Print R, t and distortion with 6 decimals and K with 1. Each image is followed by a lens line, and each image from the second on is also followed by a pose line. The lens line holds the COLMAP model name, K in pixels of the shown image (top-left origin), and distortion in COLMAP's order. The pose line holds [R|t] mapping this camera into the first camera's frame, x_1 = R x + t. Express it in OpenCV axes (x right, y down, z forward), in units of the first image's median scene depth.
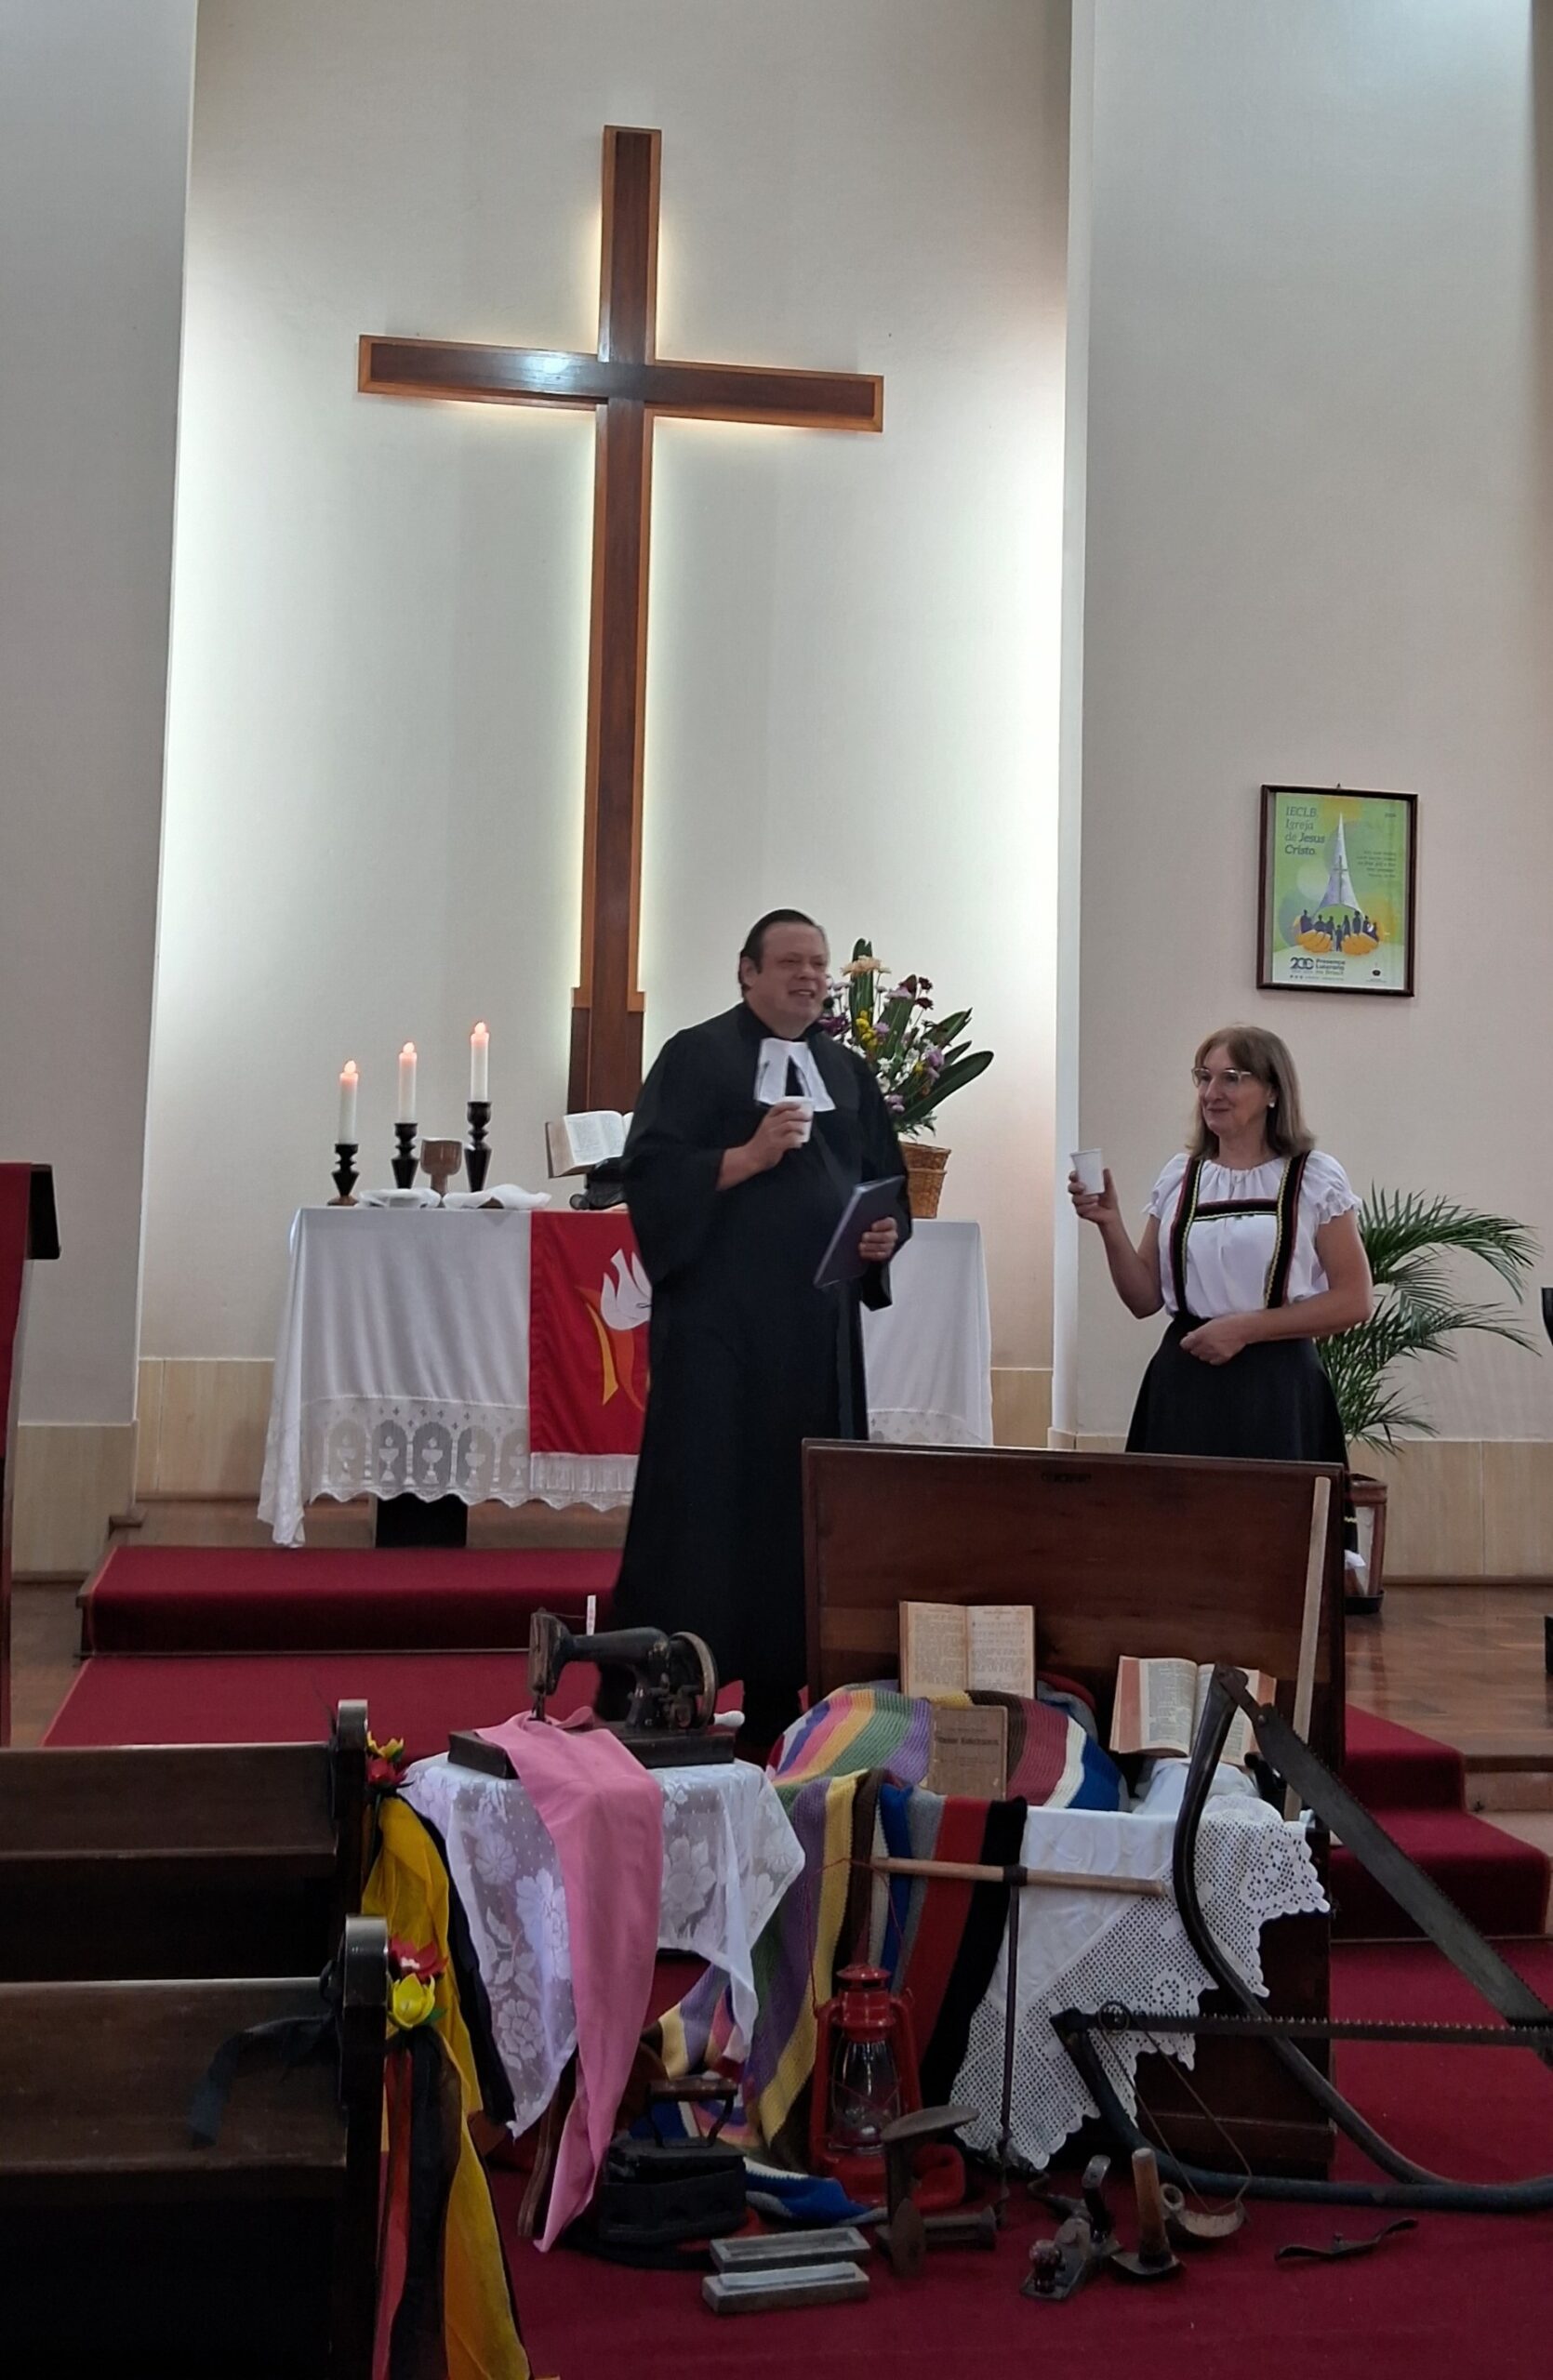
lens RADIAL K [[2667.3, 0, 752.5], [0, 2667.3, 976.1], [0, 0, 1]] dist [0.041720, 0.000000]
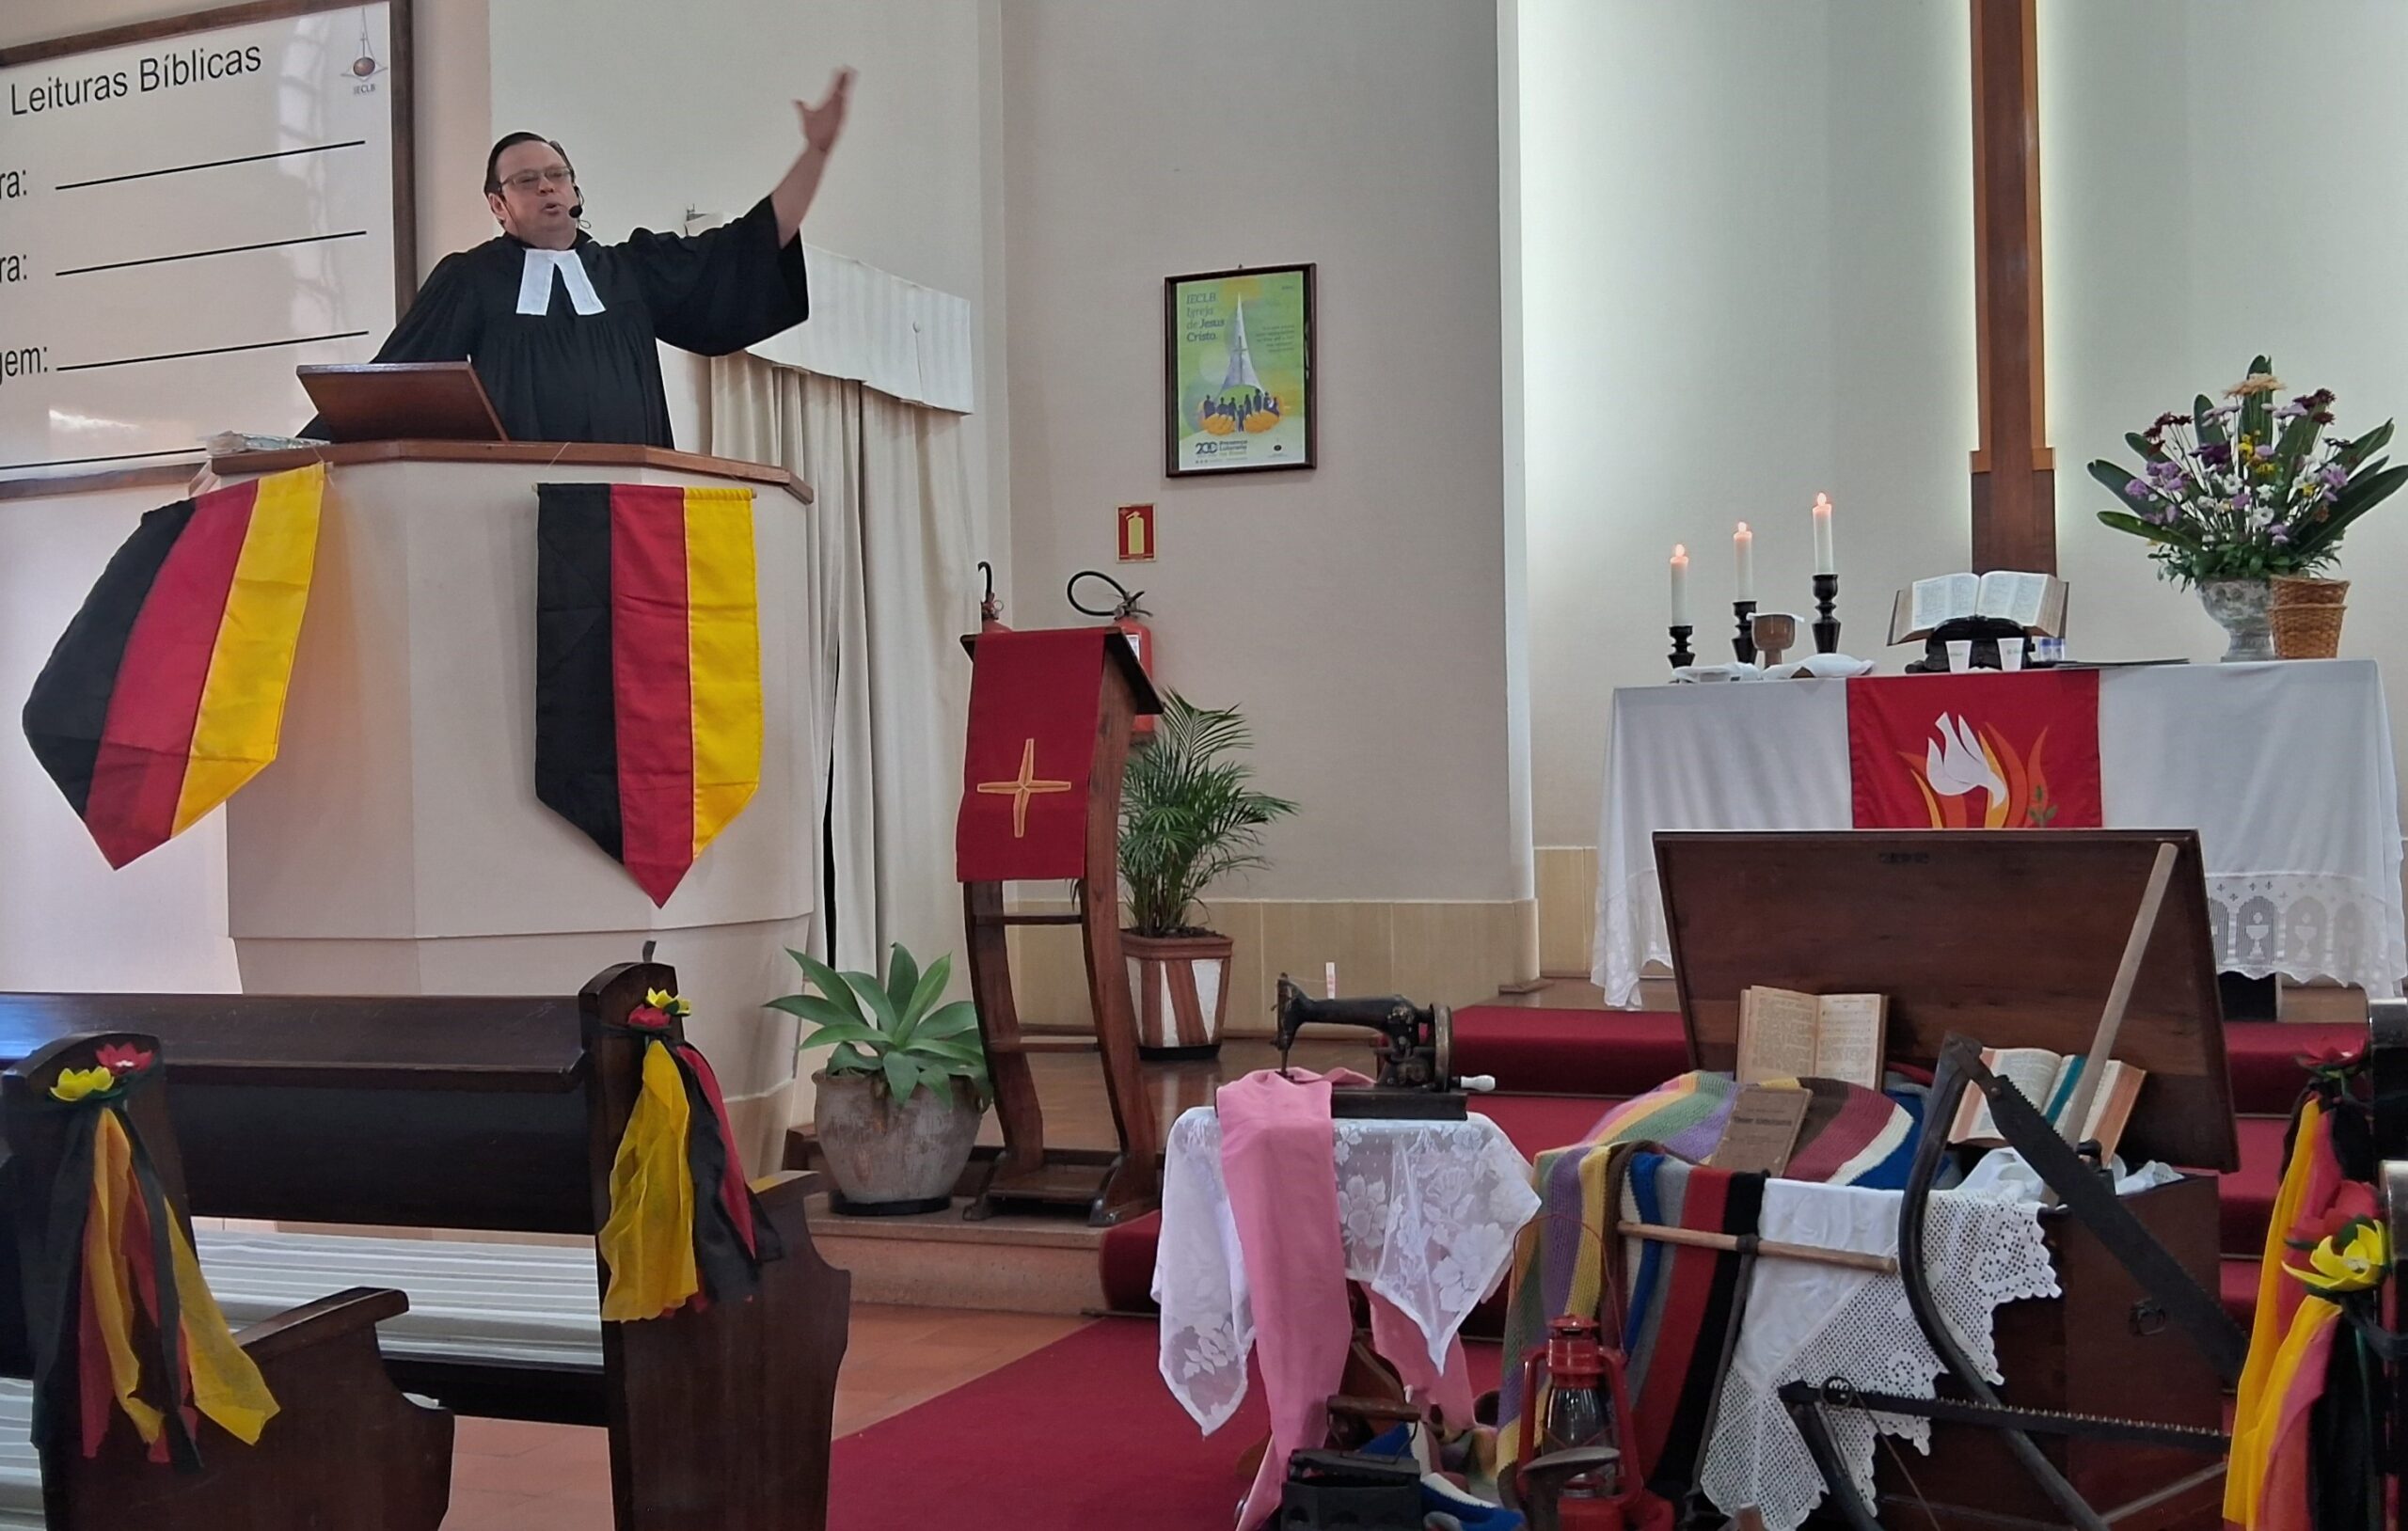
lens RADIAL K [[2609.9, 0, 1109.6], [0, 2609.9, 766.9], [0, 0, 1]] dist [0.051710, 0.000000]
pose [[0.834205, -0.048586, -0.549309, 0.221967], [0.091148, 0.994558, 0.050454, 0.048744], [0.543869, -0.092157, 0.834095, 0.052302]]
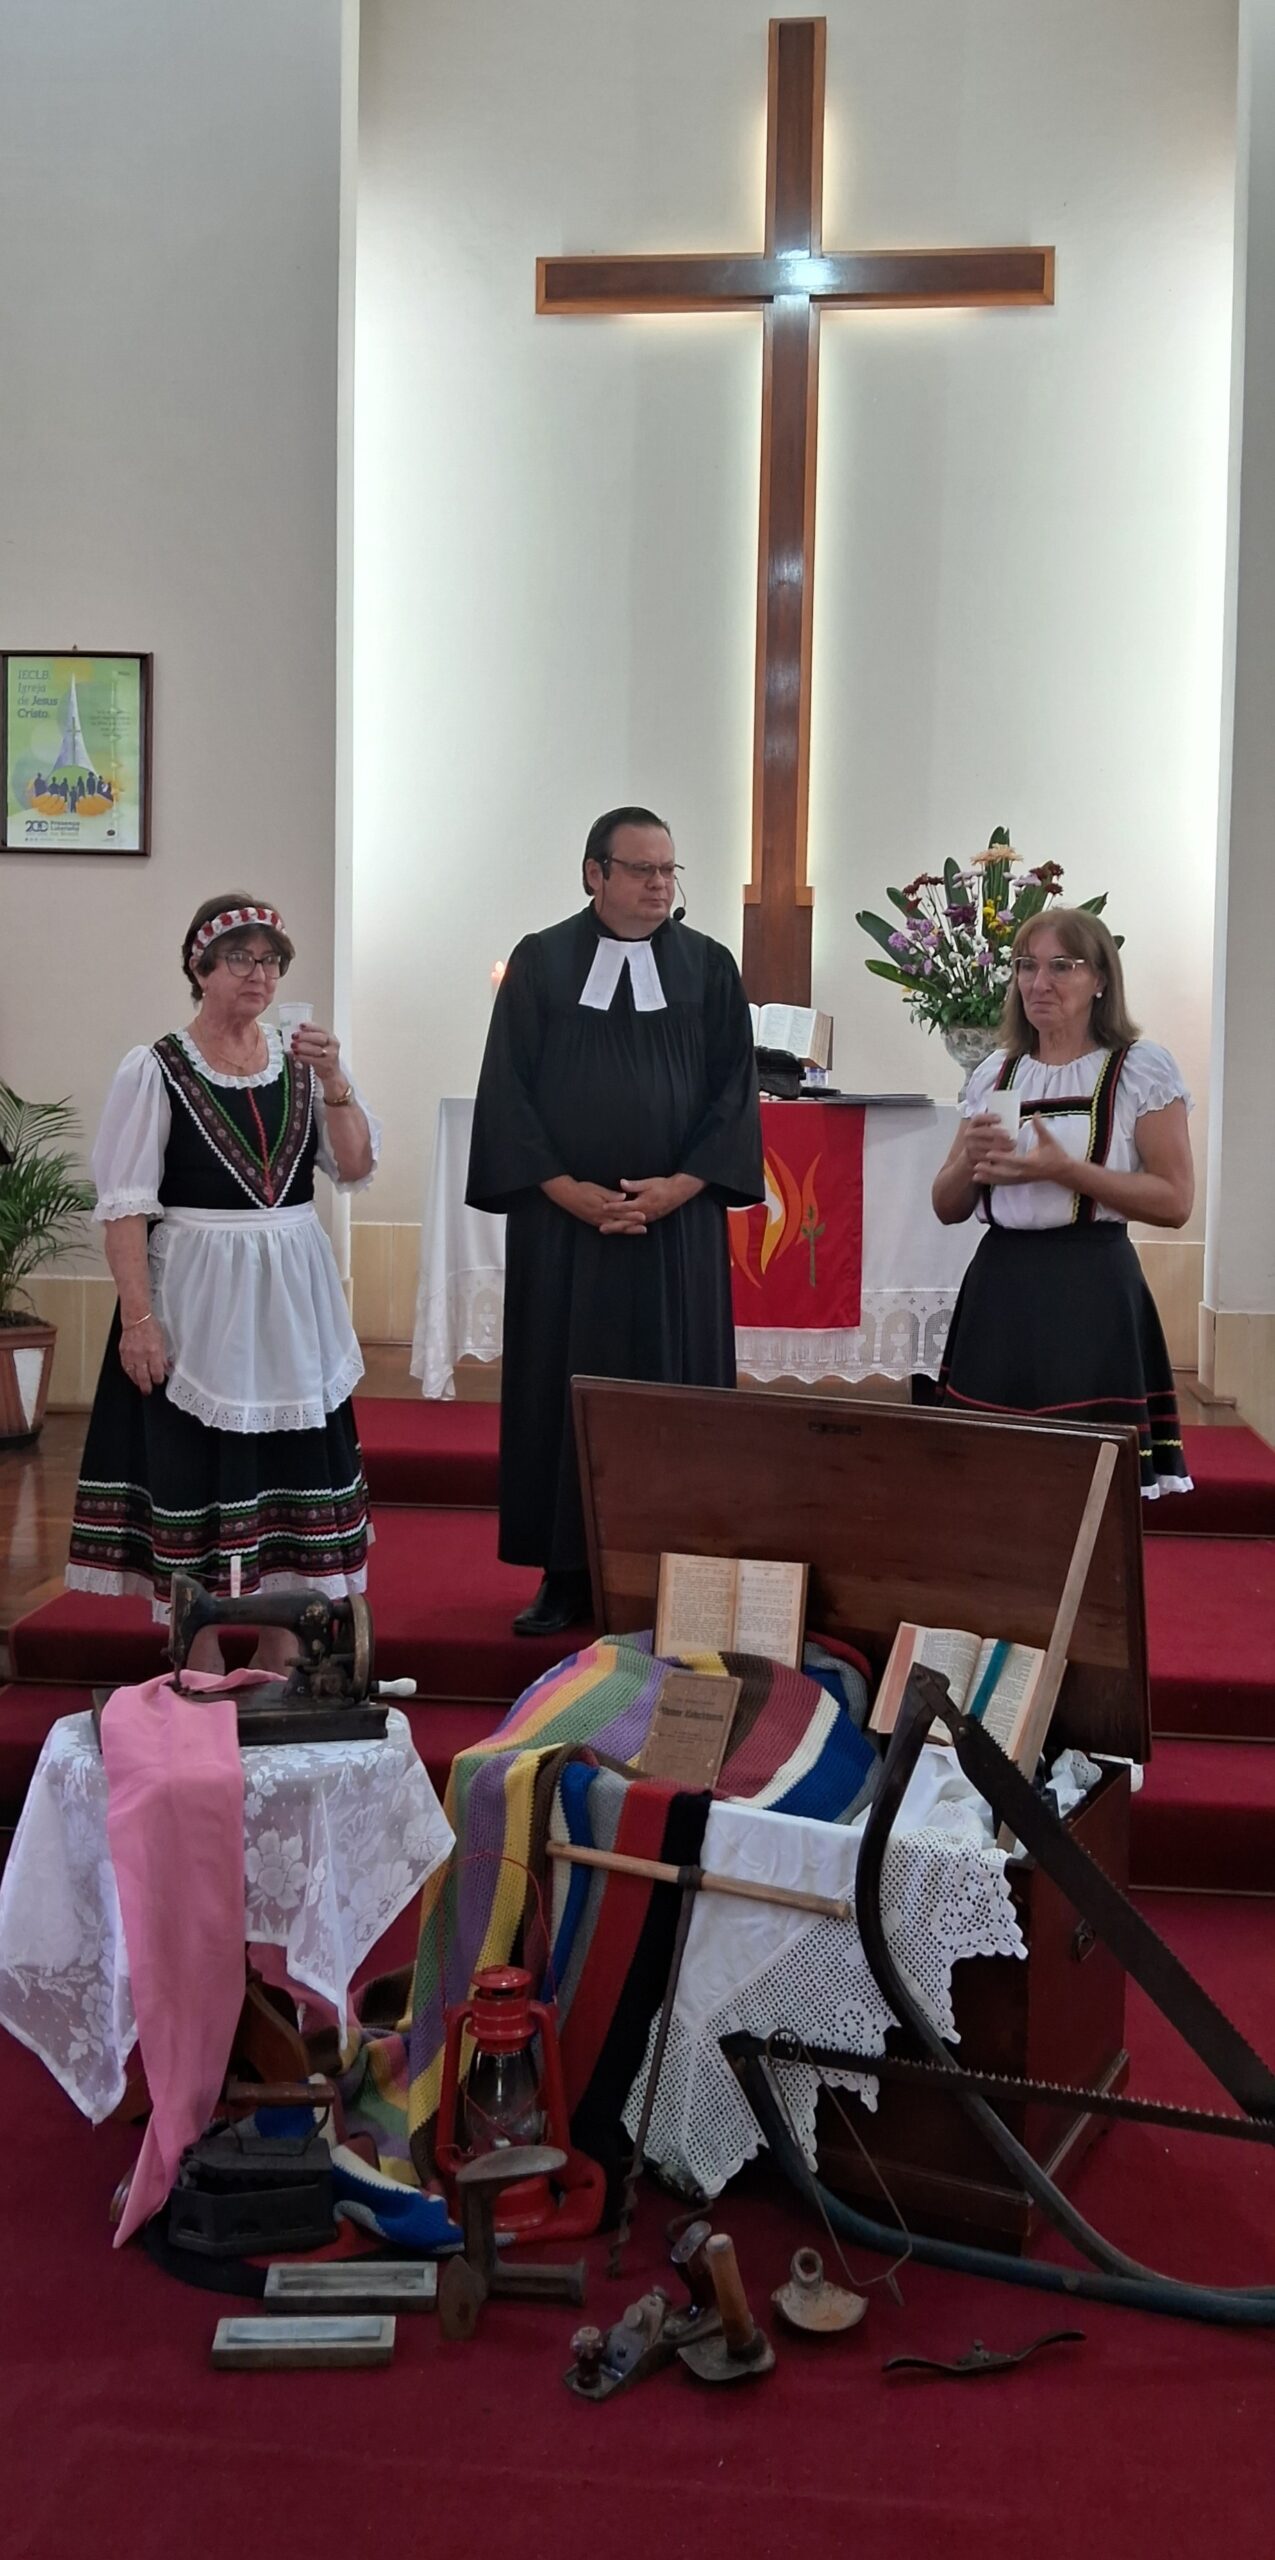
lens RADIAL K [[2182.3, 0, 626.1], [0, 2182.3, 1179.2], [0, 0, 1]] dist [0.085924, -0.111788]
pose [[0.965611, 0.005043, -0.259942, 0.136740], [0.031117, 0.990384, 0.134804, 0.002017], [0.258122, -0.138257, 0.956168, 0.165489]]
